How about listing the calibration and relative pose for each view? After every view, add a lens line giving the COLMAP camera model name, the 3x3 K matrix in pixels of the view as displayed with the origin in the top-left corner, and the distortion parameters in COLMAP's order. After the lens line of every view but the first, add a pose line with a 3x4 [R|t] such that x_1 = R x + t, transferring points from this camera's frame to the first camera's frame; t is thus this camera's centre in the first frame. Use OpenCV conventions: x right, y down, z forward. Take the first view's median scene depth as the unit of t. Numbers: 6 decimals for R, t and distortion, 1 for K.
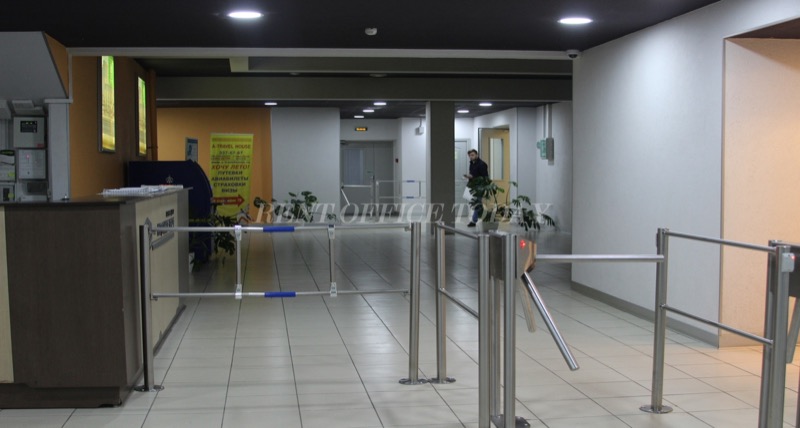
lens RADIAL K [[1006.3, 0, 402.1], [0, 1006.3, 218.5], [0, 0, 1]] dist [-0.099197, 0.000000]
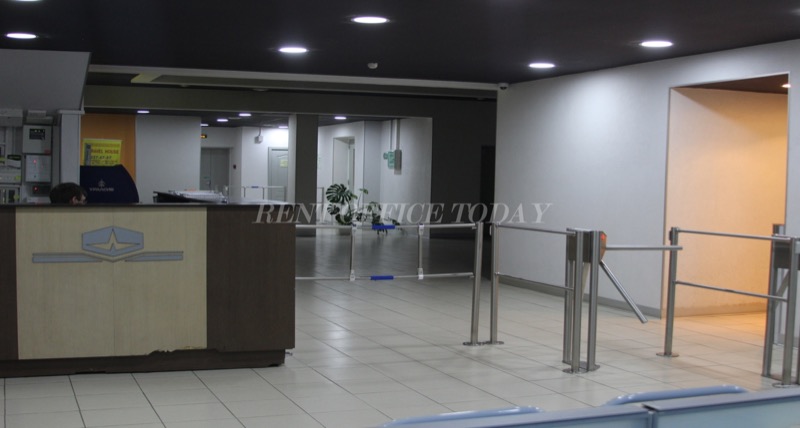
lens RADIAL K [[1006.3, 0, 397.1], [0, 1006.3, 211.6], [0, 0, 1]] dist [-0.099197, 0.000000]
pose [[0.969749, 0.008492, 0.243955, -0.168306], [-0.005451, 0.999899, -0.013140, 0.003155], [-0.244042, 0.011412, 0.969698, -0.102012]]
